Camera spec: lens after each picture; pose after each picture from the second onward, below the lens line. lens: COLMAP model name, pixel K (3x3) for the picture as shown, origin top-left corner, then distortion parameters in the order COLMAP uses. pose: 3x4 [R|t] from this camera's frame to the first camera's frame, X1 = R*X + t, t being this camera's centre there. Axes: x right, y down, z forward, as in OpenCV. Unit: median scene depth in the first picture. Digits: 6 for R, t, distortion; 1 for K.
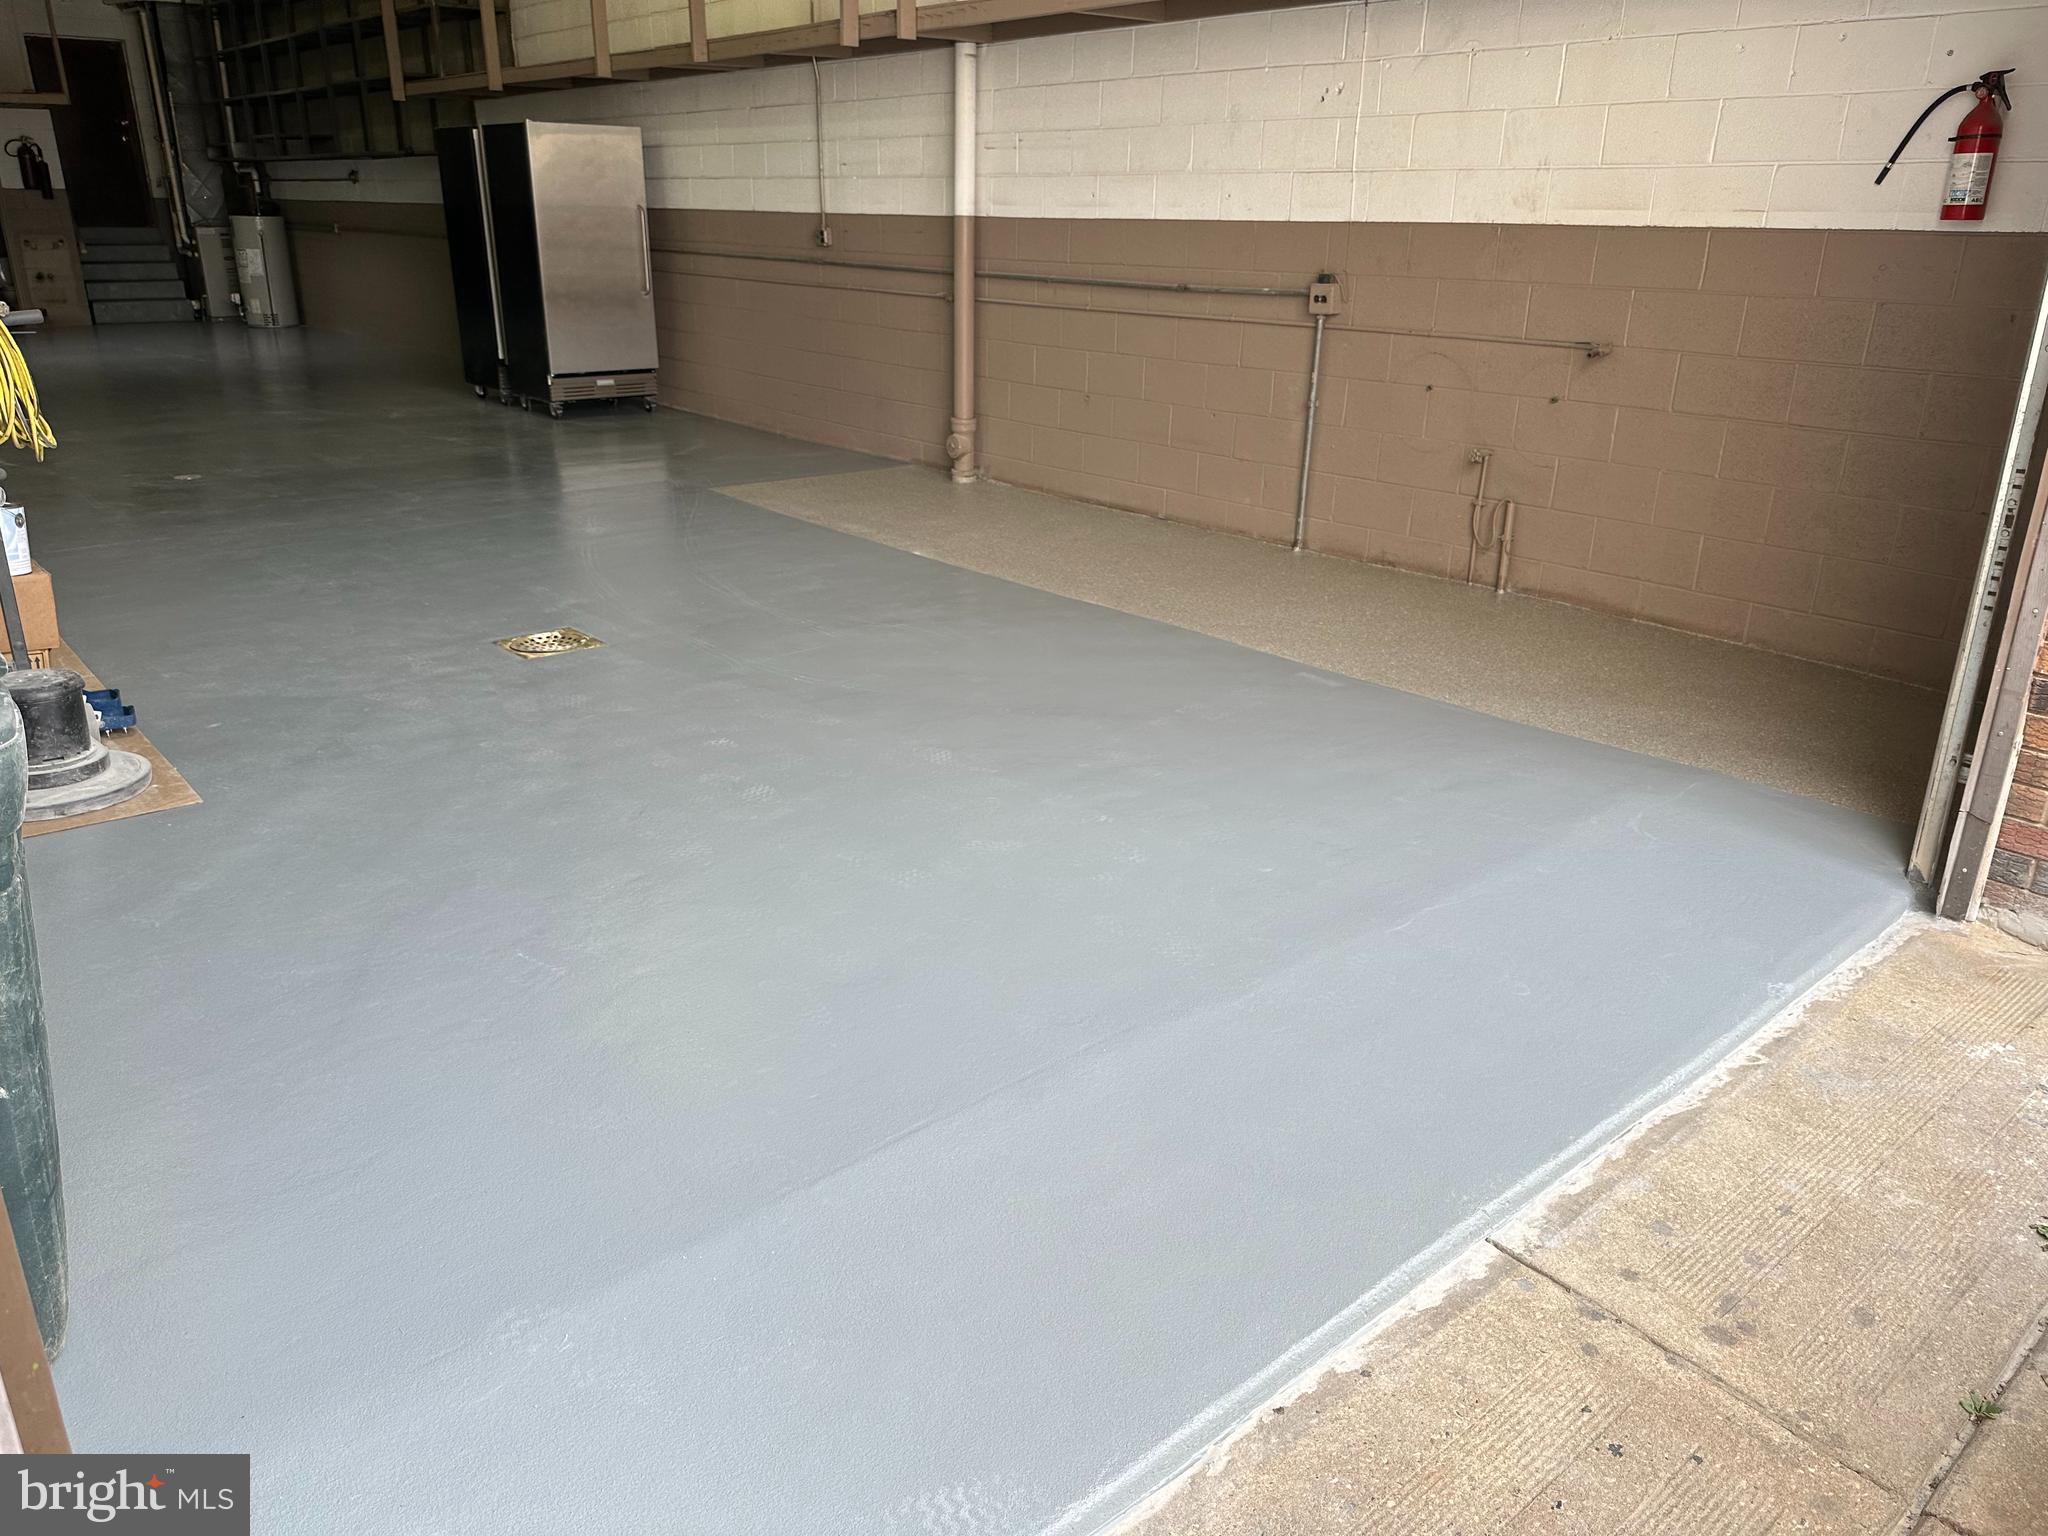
lens RADIAL K [[1457.6, 0, 1071.0], [0, 1457.6, 709.9], [0, 0, 1]] dist [0.018711, -0.025366]
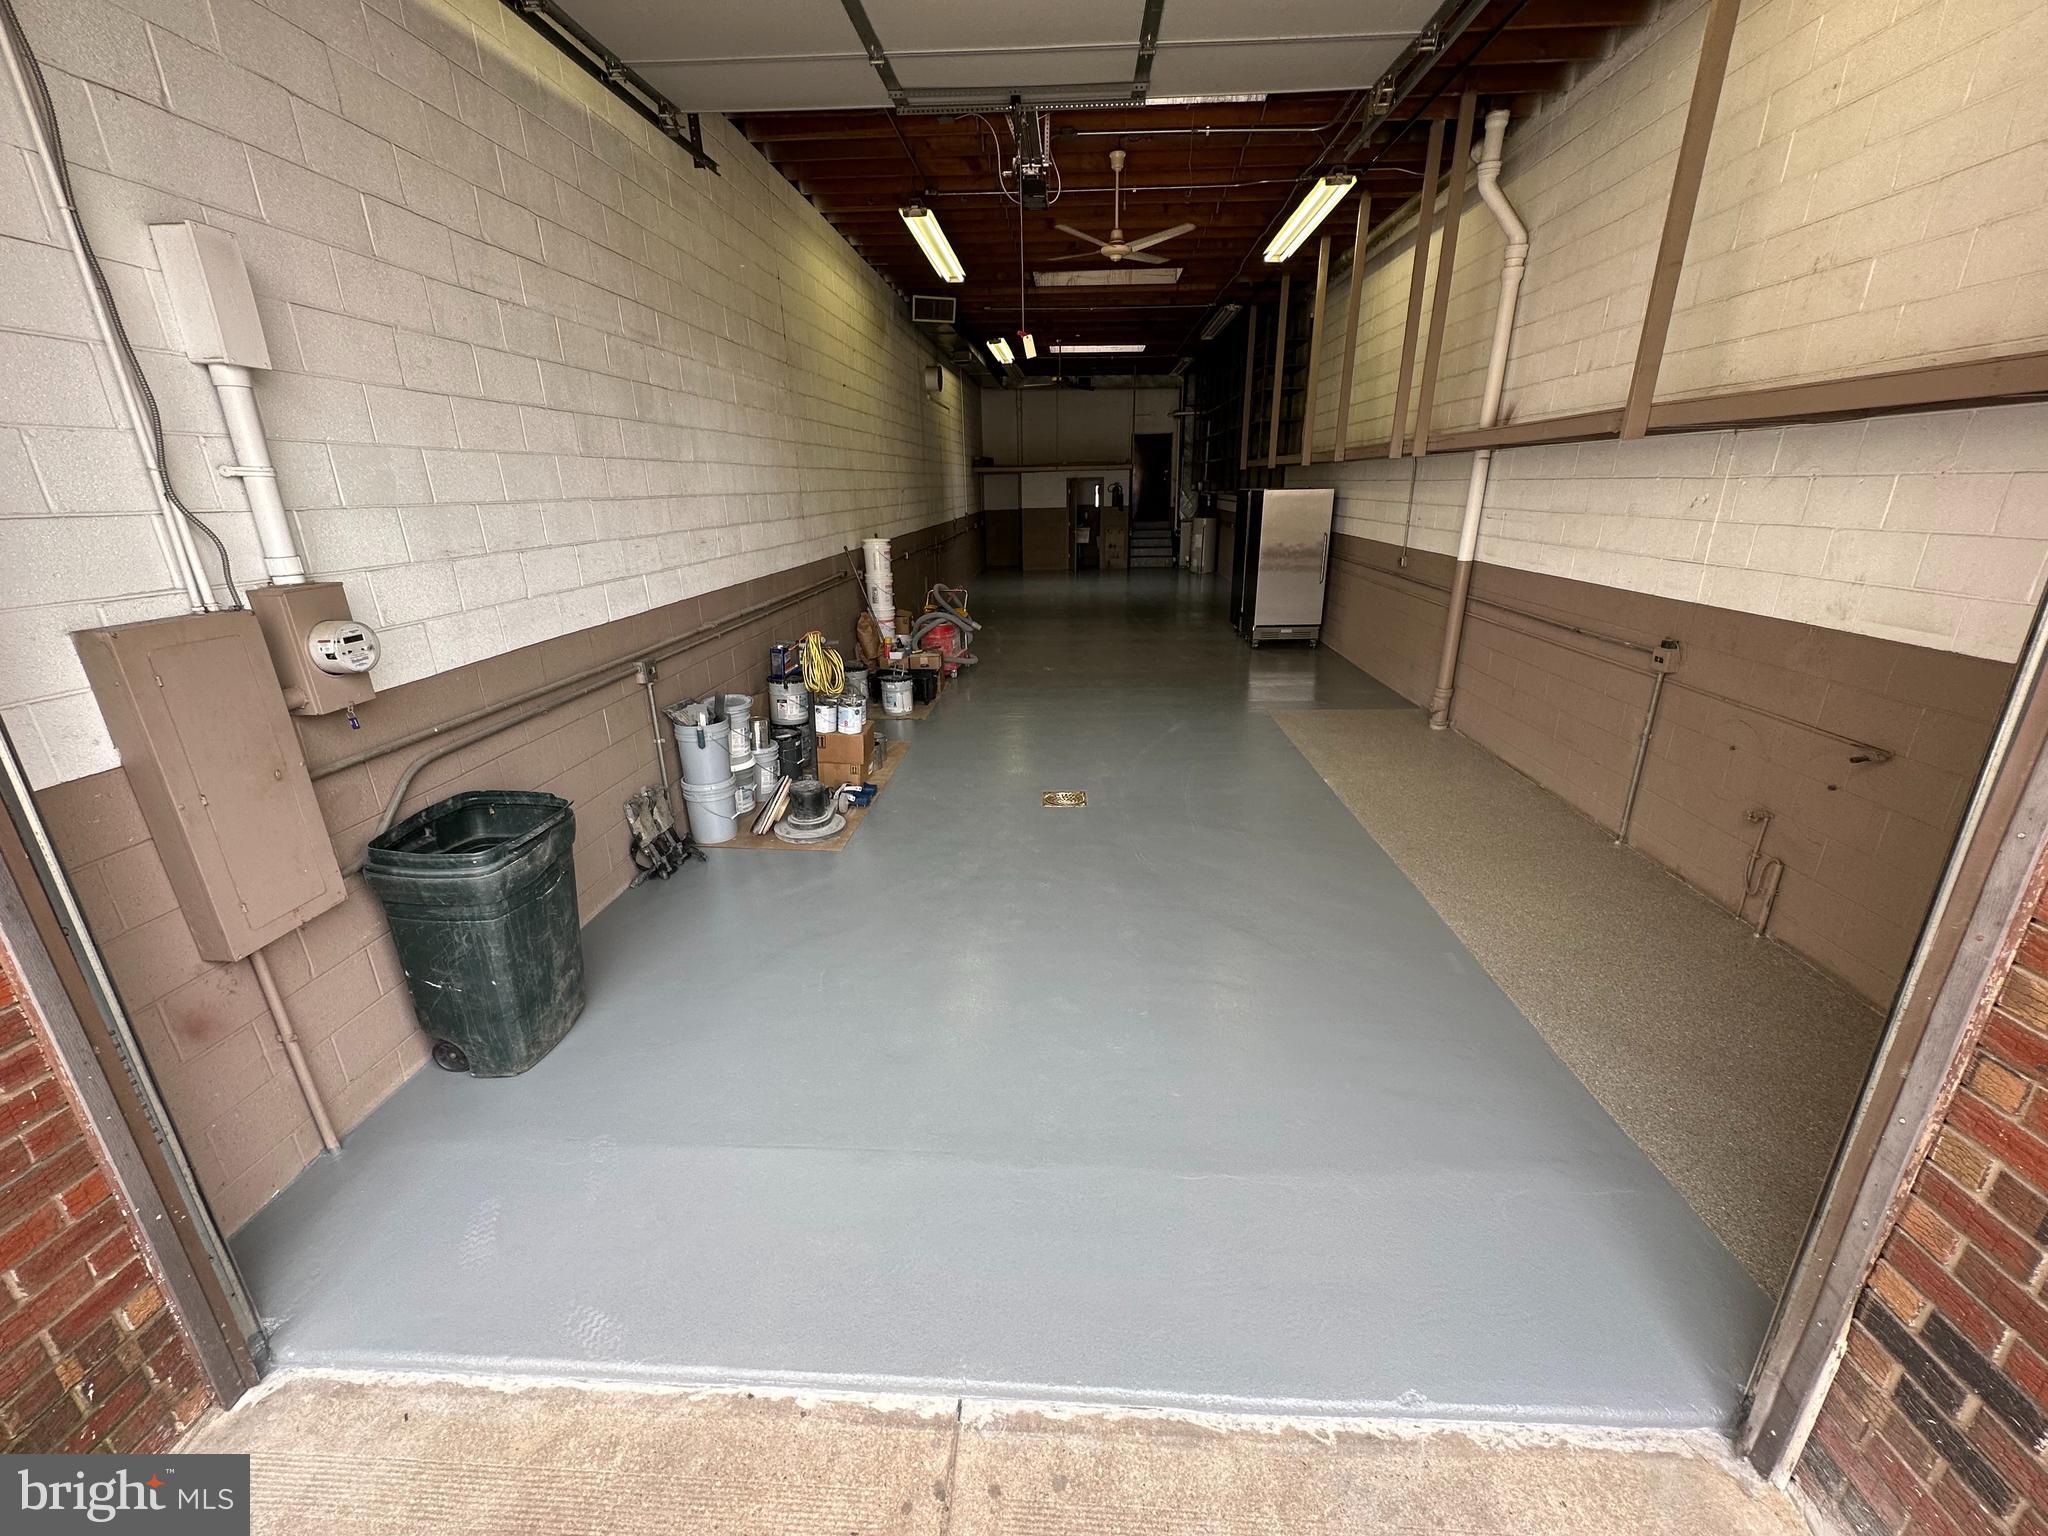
lens RADIAL K [[824.1, 0, 1041.3], [0, 824.1, 753.8], [0, 0, 1]] dist [0.000275, -0.000680]
pose [[0.710944, 0.197669, -0.674897, 0.415498], [-0.205635, 0.976173, 0.069291, -0.203611], [0.672513, 0.089520, 0.734651, 0.177820]]
